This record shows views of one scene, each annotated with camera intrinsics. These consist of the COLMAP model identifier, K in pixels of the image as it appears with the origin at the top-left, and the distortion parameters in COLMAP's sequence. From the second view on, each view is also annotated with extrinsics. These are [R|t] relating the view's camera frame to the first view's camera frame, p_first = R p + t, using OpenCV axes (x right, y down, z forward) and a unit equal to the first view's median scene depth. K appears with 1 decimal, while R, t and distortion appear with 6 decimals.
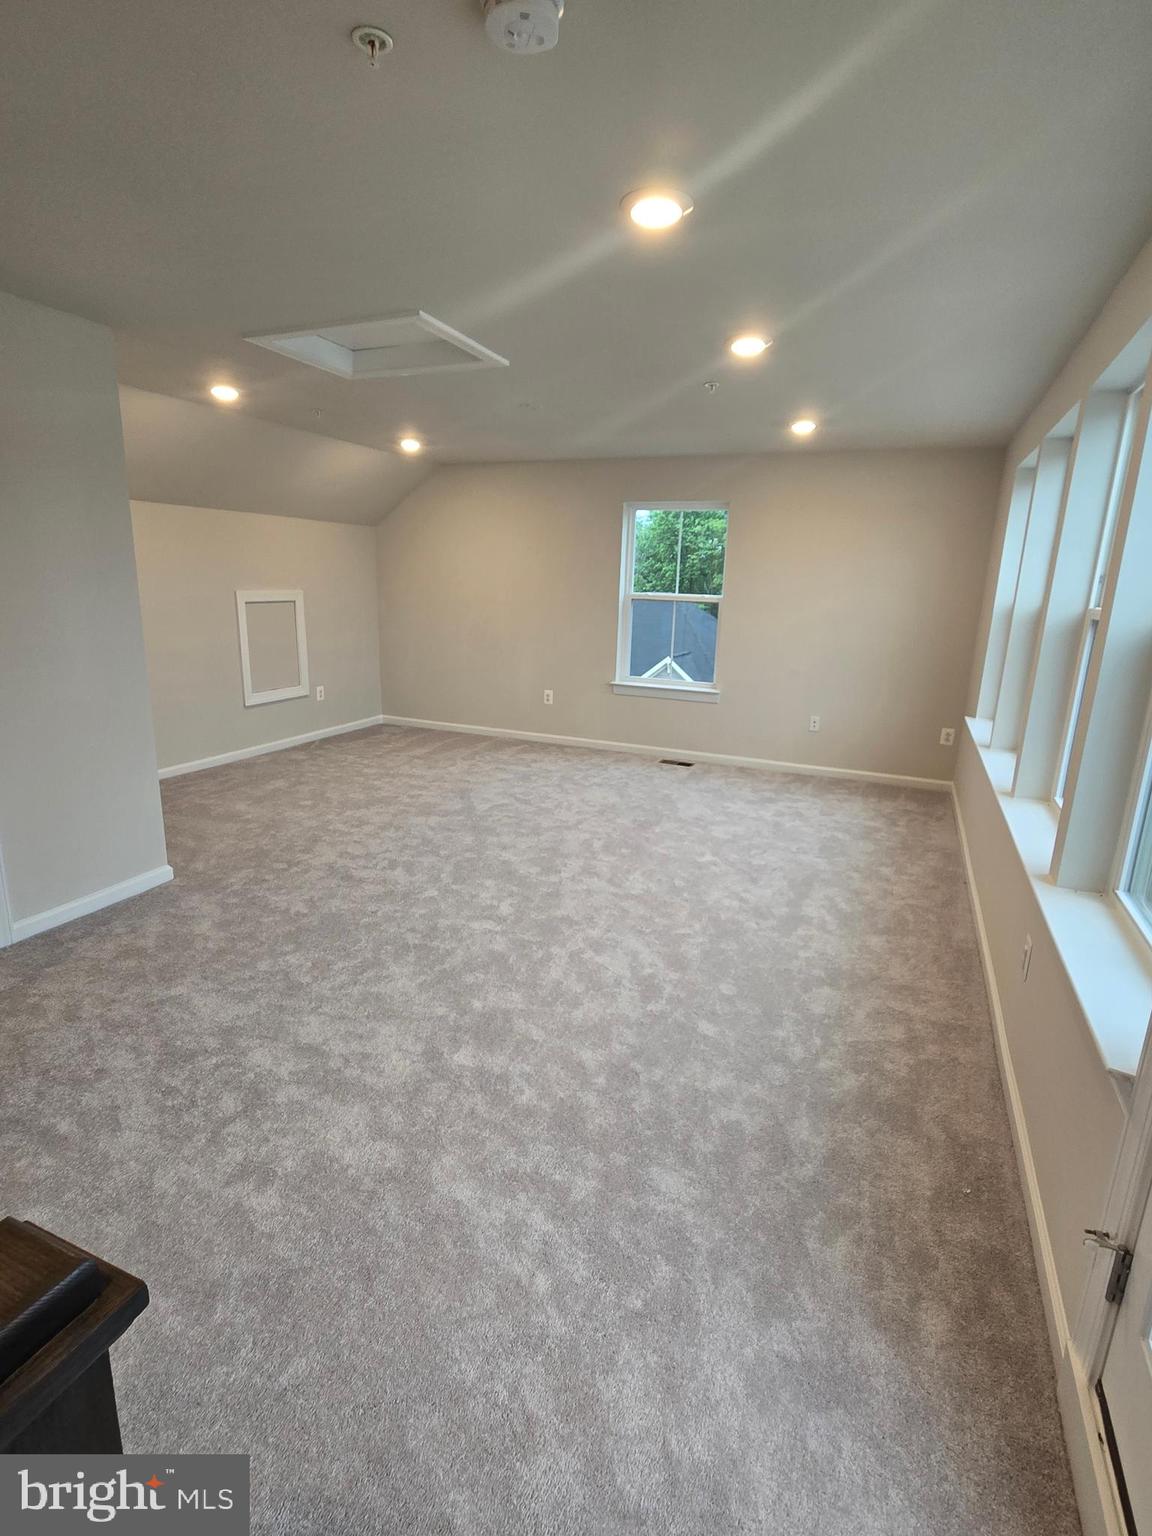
lens RADIAL K [[761.0, 0, 576.0], [0, 761.0, 768.0], [0, 0, 1]] dist [-0.002018, 0.000317]
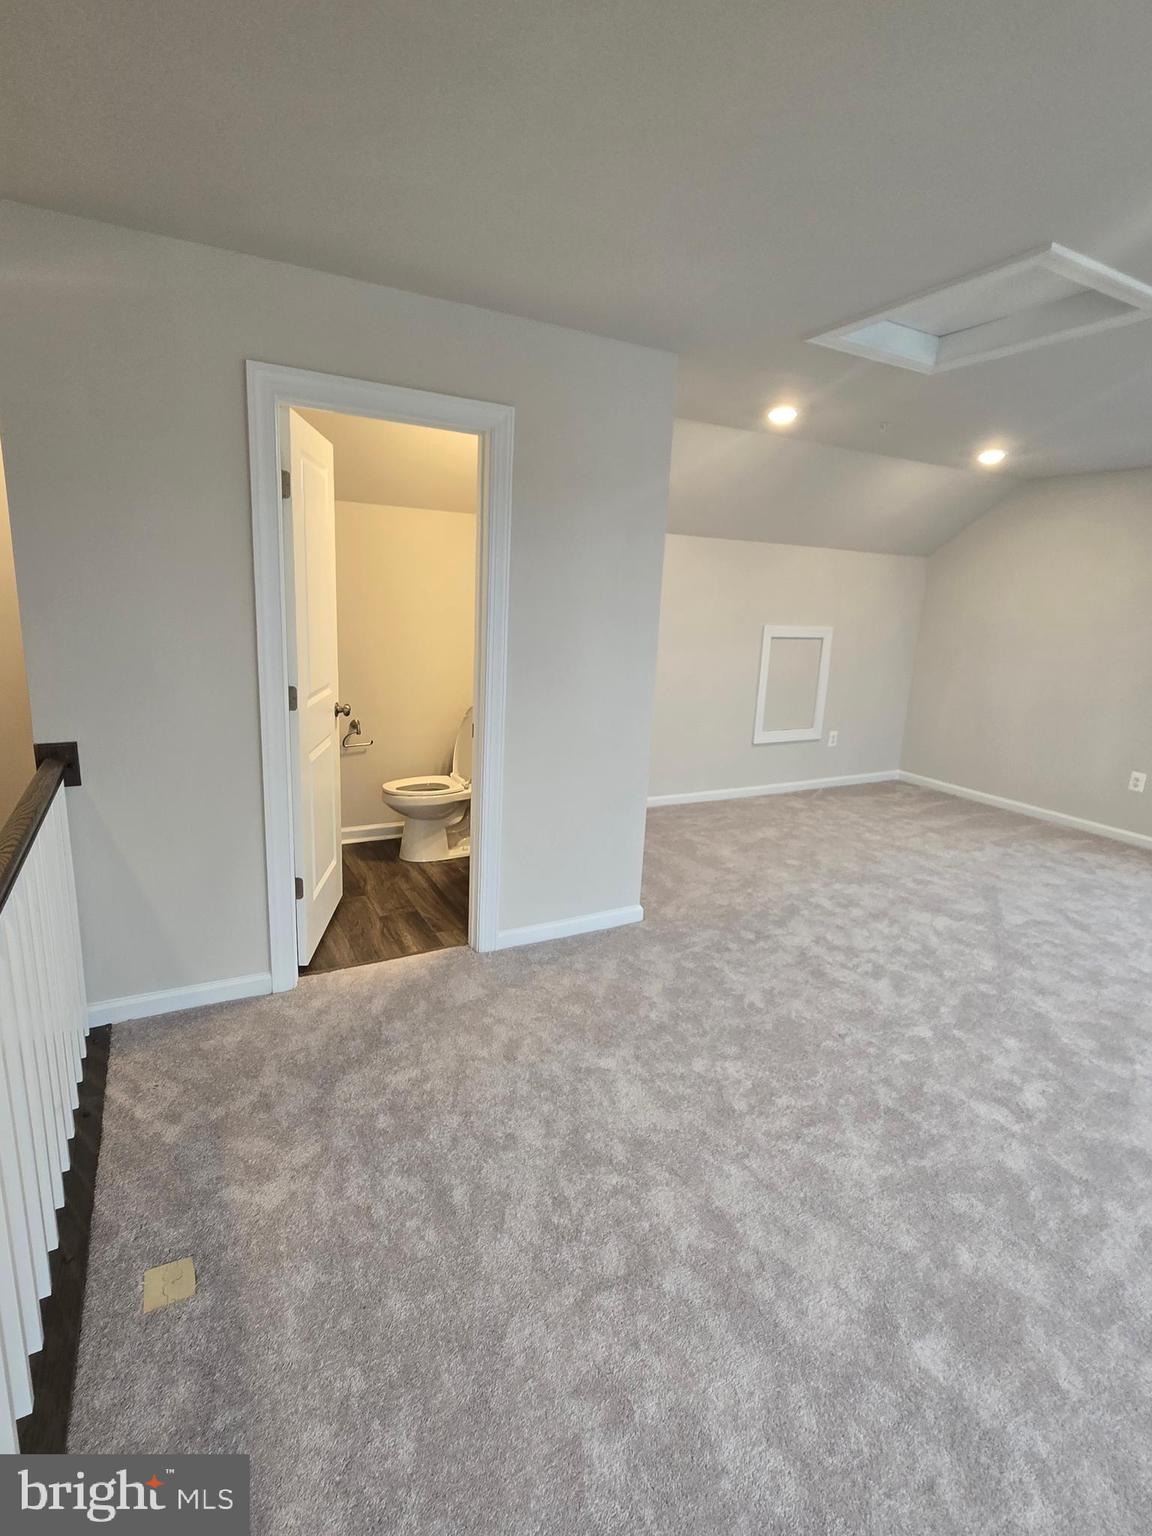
lens RADIAL K [[761.0, 0, 576.0], [0, 761.0, 768.0], [0, 0, 1]] dist [-0.002018, 0.000317]
pose [[0.785943, 0.144816, -0.601101, -0.046231], [-0.171333, 0.985123, 0.013314, -0.046569], [0.594087, 0.092524, 0.799062, 0.173549]]
